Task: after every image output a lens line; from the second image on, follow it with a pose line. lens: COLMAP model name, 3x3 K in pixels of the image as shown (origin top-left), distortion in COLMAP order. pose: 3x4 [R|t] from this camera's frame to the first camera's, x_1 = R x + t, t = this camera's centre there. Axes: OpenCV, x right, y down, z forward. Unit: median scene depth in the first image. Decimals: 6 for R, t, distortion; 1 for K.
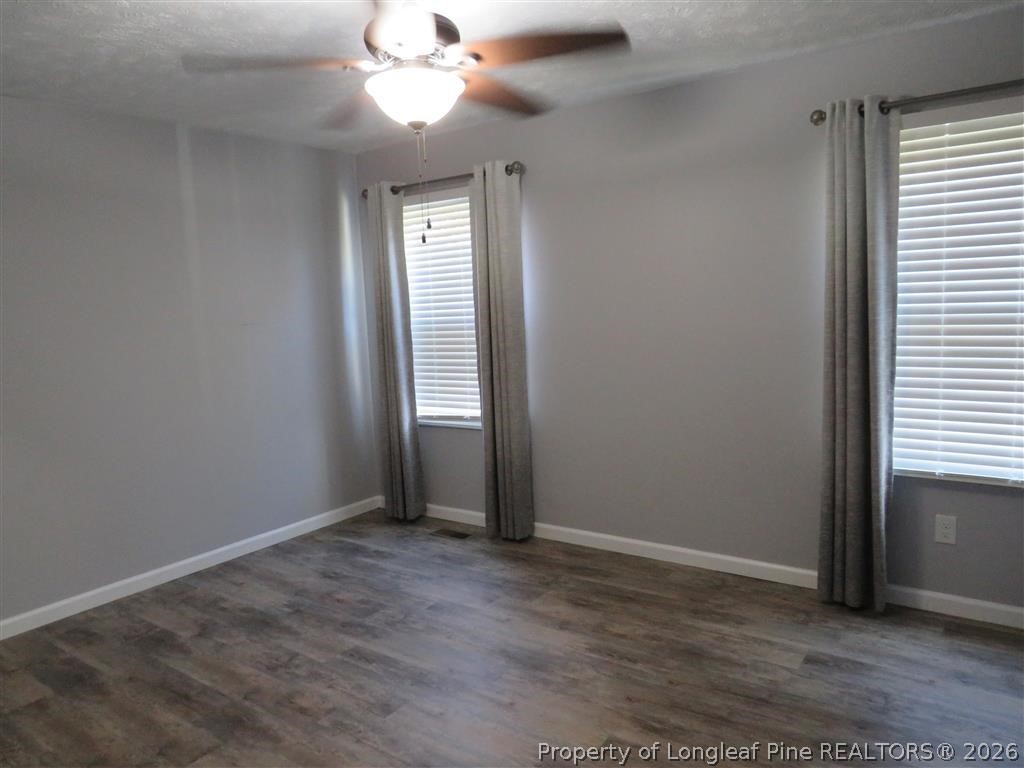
lens RADIAL K [[727.7, 0, 512.1], [0, 727.7, 382.4], [0, 0, 1]] dist [-0.009060, -0.005893]
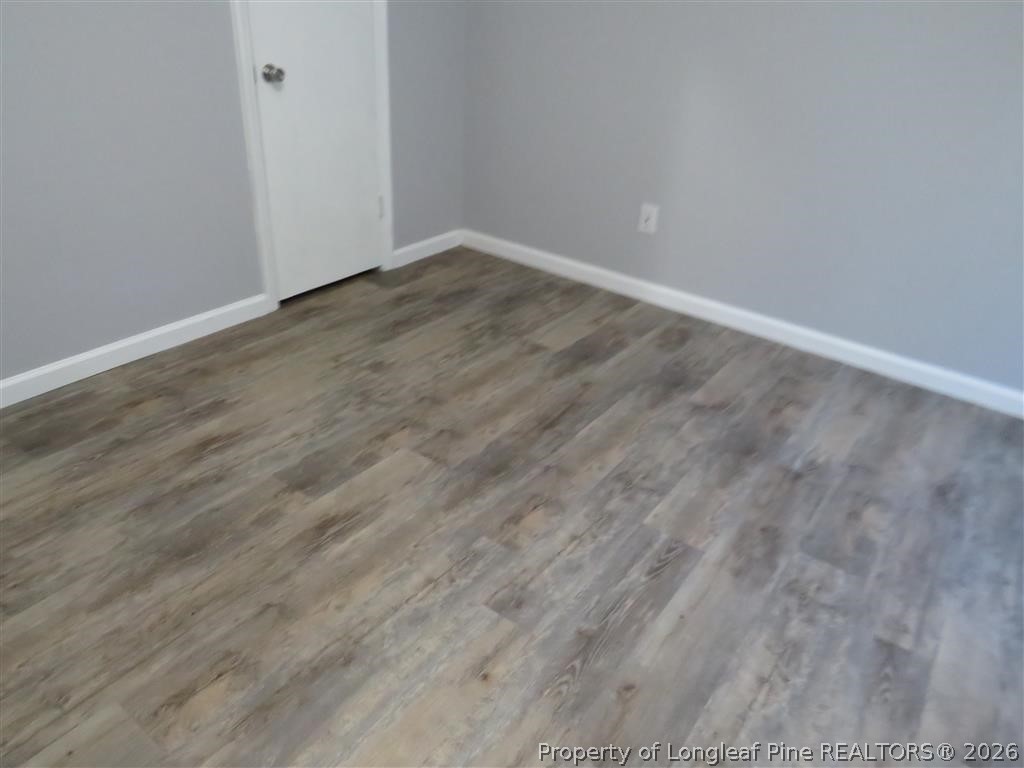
lens RADIAL K [[727.7, 0, 512.5], [0, 727.7, 385.3], [0, 0, 1]] dist [-0.009060, -0.005893]
pose [[0.002084, 0.524340, -0.851506, 0.222011], [-0.187329, 0.836639, 0.514726, -0.033782], [0.982295, 0.158439, 0.099967, 0.746724]]
